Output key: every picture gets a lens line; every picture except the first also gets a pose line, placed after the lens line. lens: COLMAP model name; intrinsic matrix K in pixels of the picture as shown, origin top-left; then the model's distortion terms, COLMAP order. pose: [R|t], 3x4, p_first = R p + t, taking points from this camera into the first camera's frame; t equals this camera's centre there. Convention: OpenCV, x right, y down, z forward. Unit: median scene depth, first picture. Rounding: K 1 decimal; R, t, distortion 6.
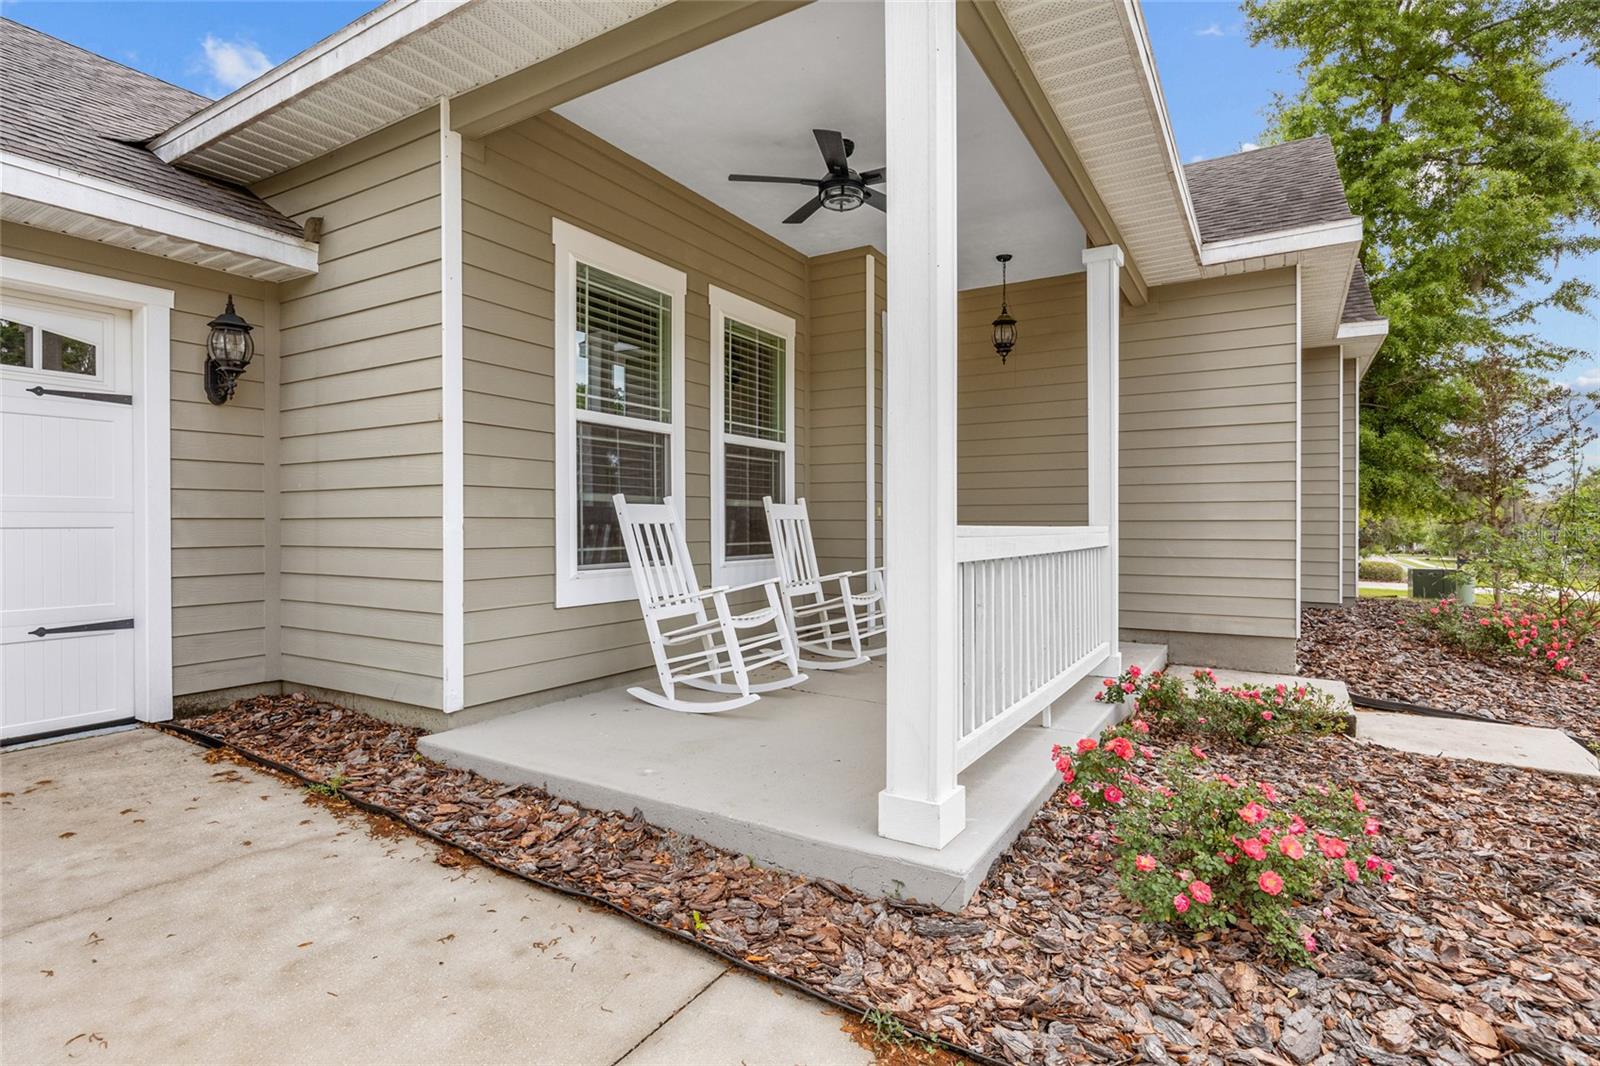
lens RADIAL K [[793.6, 0, 800.0], [0, 793.6, 533.0], [0, 0, 1]] dist [-0.012777, -0.000575]
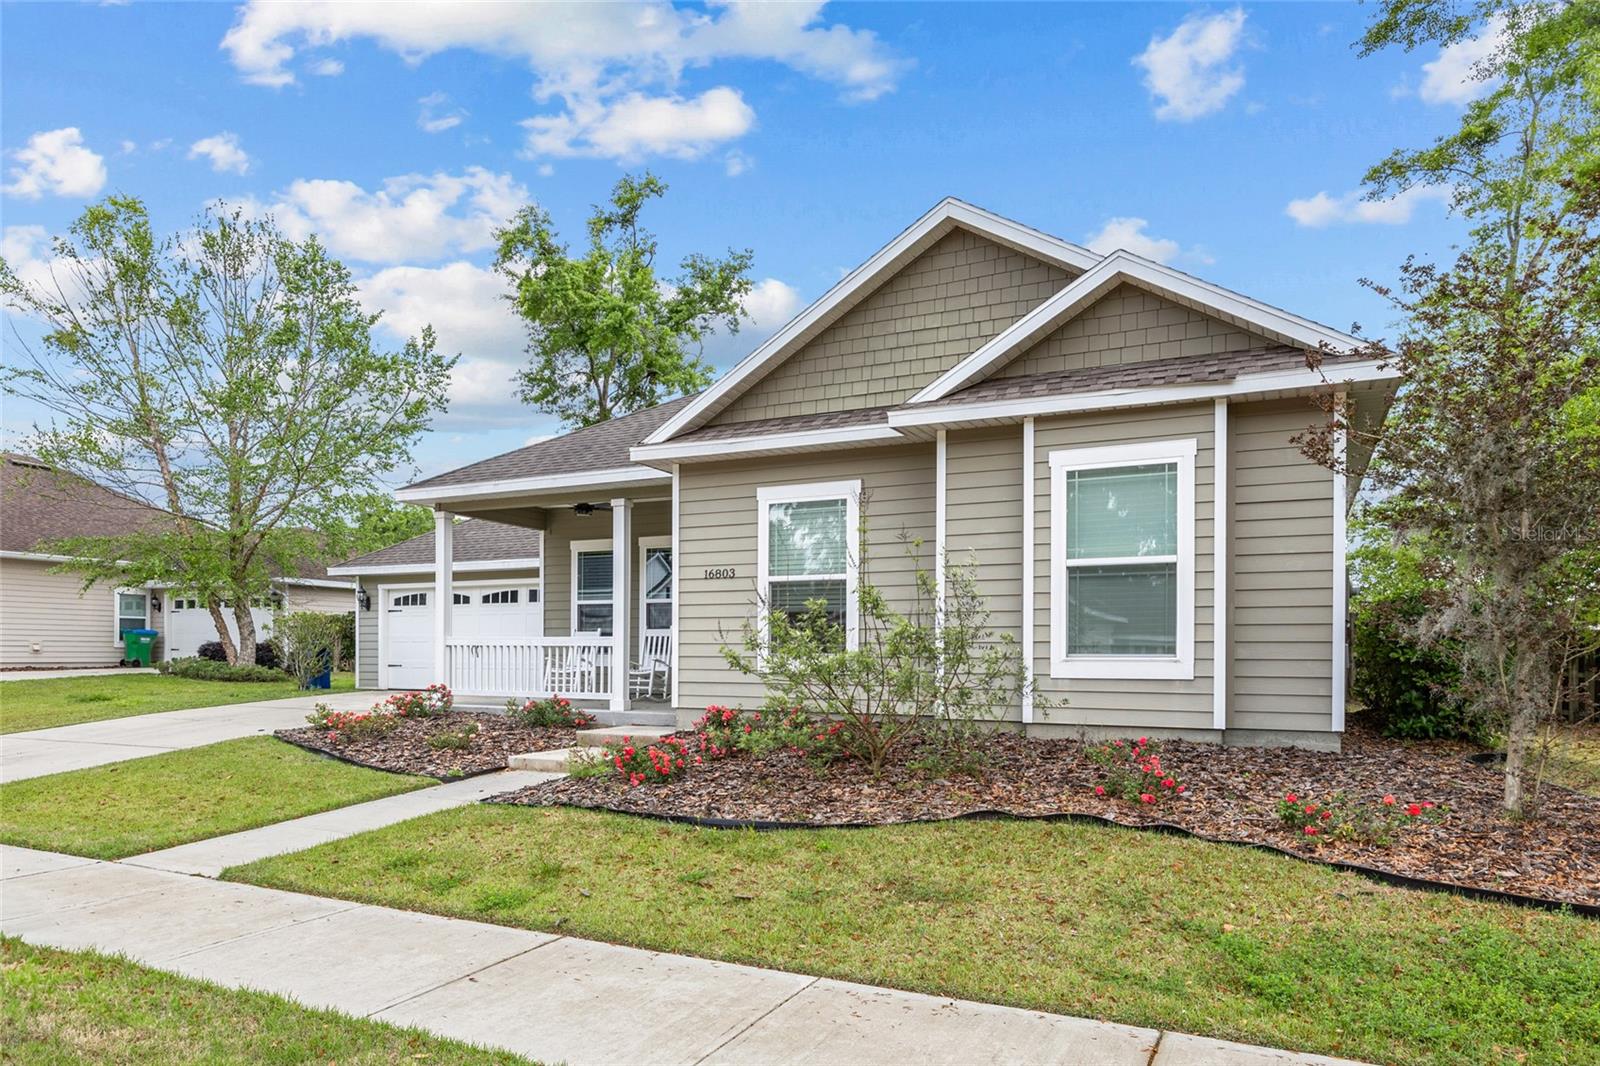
lens RADIAL K [[966.4, 0, 801.9], [0, 966.4, 659.4], [0, 0, 1]] dist [0.007095, 0.002526]
pose [[0.107338, 0.007205, -0.994197, 3.512906], [-0.013413, 0.999893, 0.005798, 0.035649], [0.994132, 0.012712, 0.107423, 1.468327]]
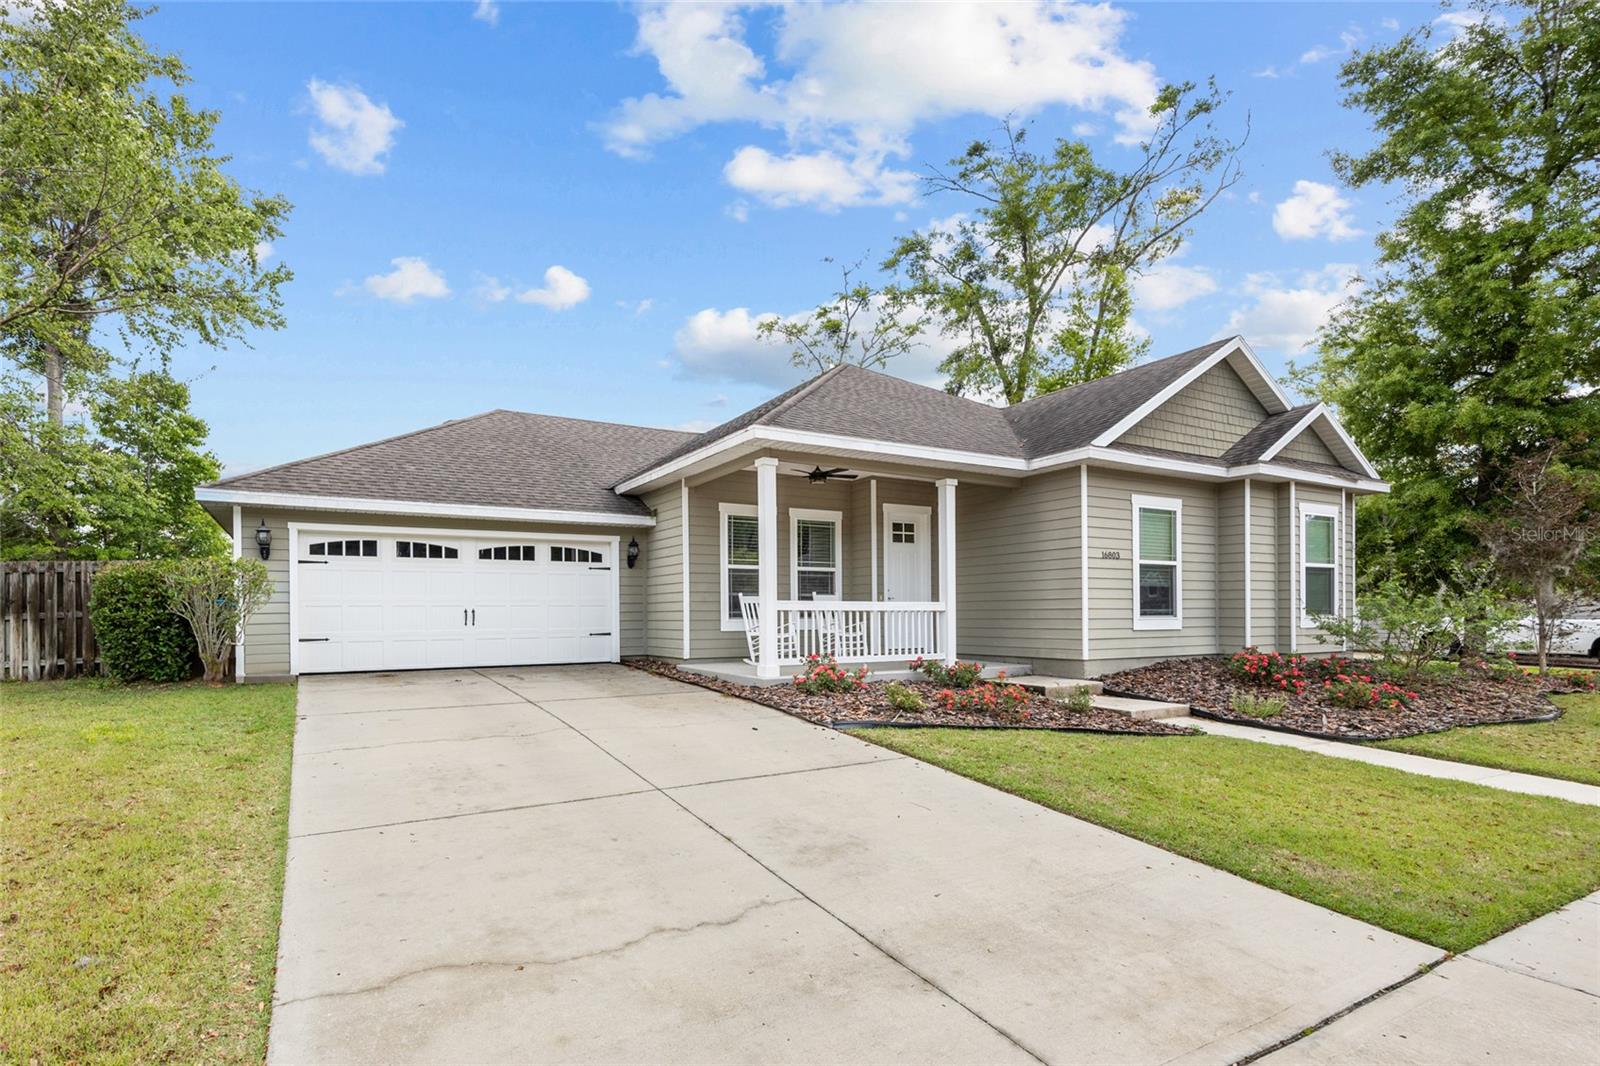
lens RADIAL K [[735.8, 0, 695.7], [0, 735.8, 617.9], [0, 0, 1]] dist [0.000267, 0.000004]
pose [[0.840956, -0.002843, -0.541096, 1.111877], [-0.001114, 0.999975, -0.006985, 0.062385], [0.541102, 0.006477, 0.840932, -1.386838]]
